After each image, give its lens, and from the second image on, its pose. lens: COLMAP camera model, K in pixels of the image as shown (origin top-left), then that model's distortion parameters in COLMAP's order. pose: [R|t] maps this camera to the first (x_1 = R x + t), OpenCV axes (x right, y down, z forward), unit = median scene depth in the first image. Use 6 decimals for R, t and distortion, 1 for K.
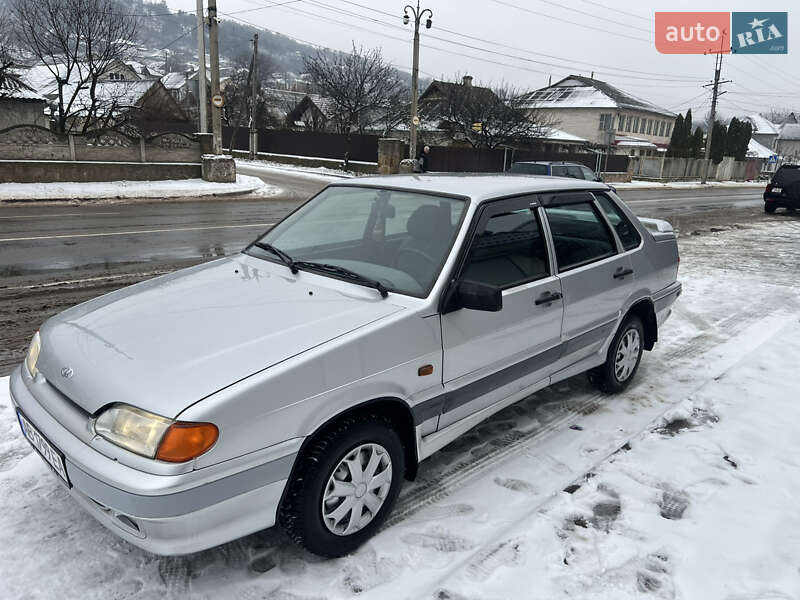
lens RADIAL K [[589.8, 0, 394.9], [0, 589.8, 299.0], [0, 0, 1]] dist [0.049429, -0.048888]
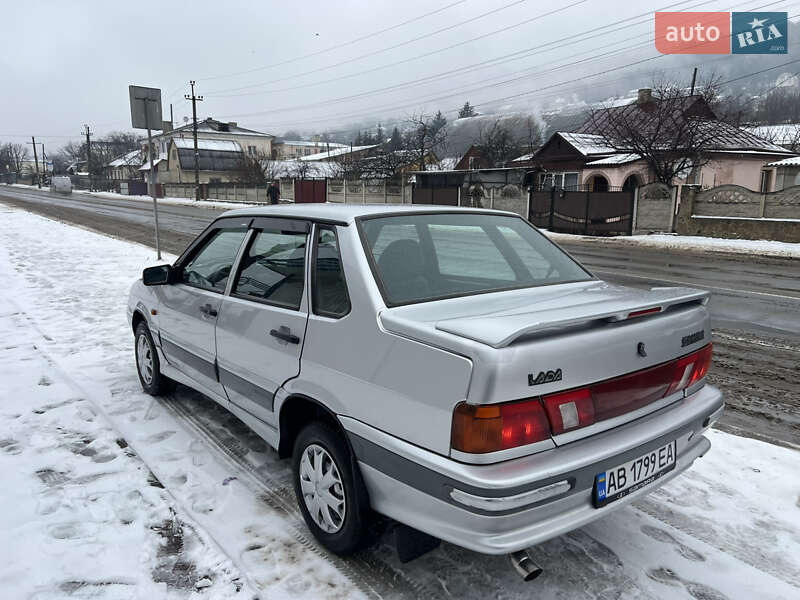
lens RADIAL K [[599.9, 0, 408.3], [0, 599.9, 301.9], [0, 0, 1]] dist [0.056292, -0.050851]
pose [[-0.117390, 0.135677, -0.983774, 1.045646], [-0.255899, 0.953037, 0.161974, -0.231203], [0.959549, 0.270761, -0.077157, 1.165515]]
